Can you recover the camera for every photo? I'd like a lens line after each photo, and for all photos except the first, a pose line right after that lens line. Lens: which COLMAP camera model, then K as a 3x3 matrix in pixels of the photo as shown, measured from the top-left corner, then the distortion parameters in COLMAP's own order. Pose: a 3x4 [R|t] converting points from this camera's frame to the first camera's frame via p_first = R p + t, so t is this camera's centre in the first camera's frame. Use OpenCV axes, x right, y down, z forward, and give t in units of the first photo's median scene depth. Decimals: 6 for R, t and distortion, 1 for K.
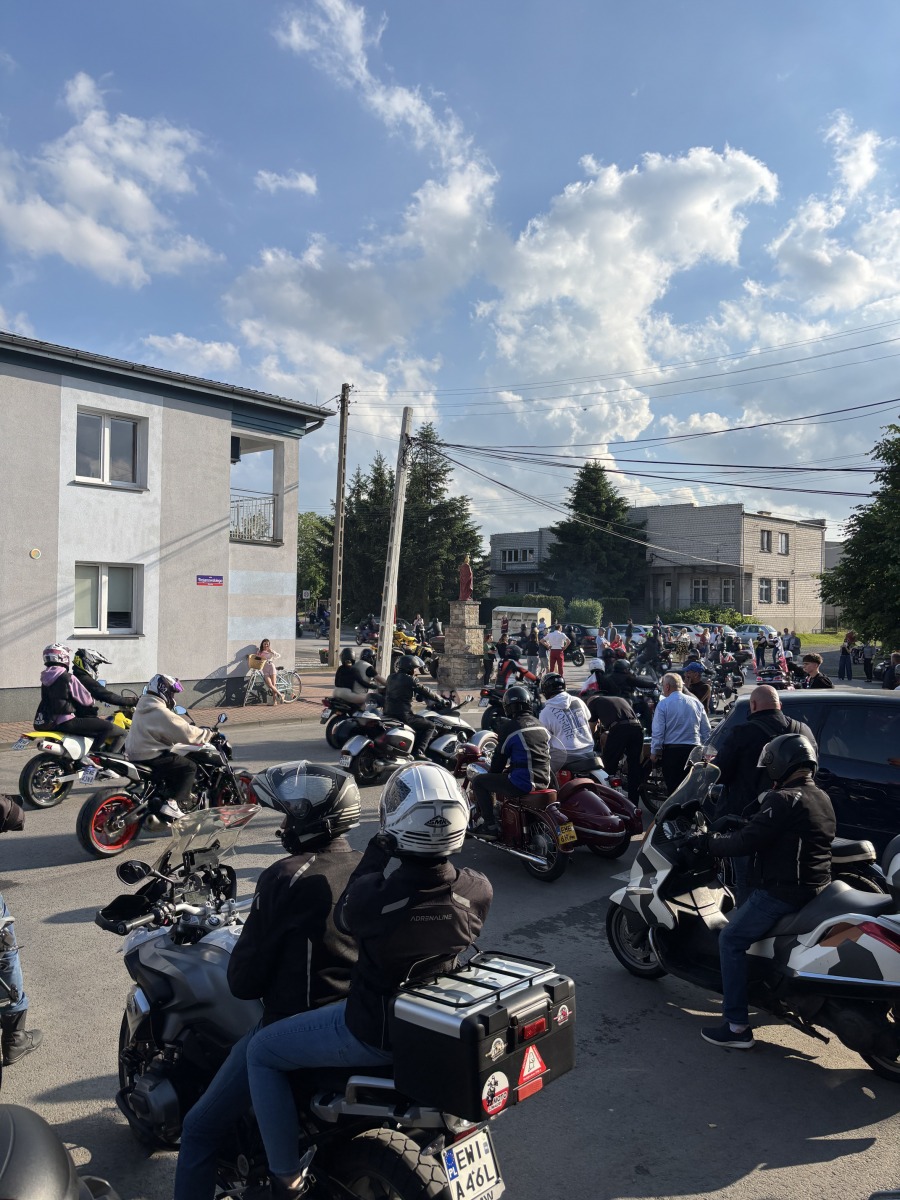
lens RADIAL K [[959.8, 0, 450.0], [0, 959.8, 600.0], [0, 0, 1]] dist [0.119292, -0.002072]
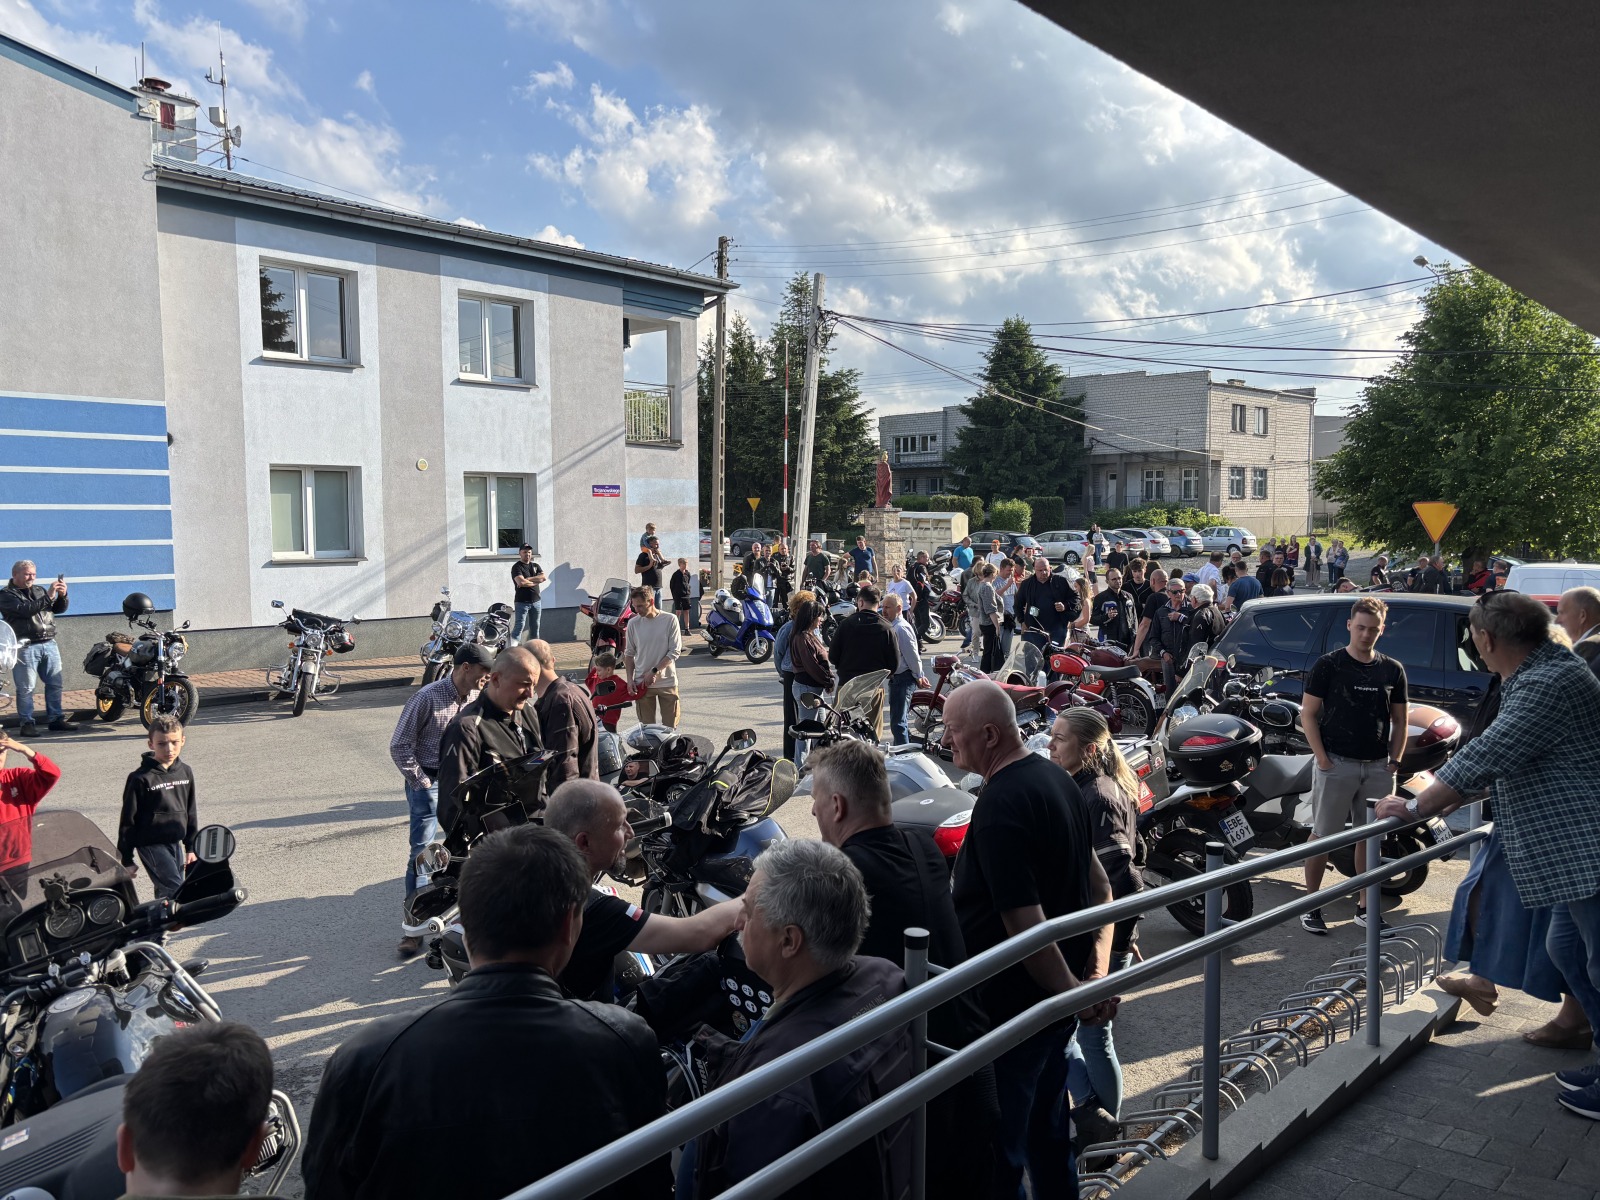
lens RADIAL K [[1356.3, 0, 800.0], [0, 1356.3, 600.0], [0, 0, 1]] dist [0.098337, -0.000184]
pose [[0.999630, -0.022806, 0.014799, -0.046160], [0.021666, 0.997093, 0.073054, -0.003783], [-0.016422, -0.072706, 0.997218, -0.100313]]
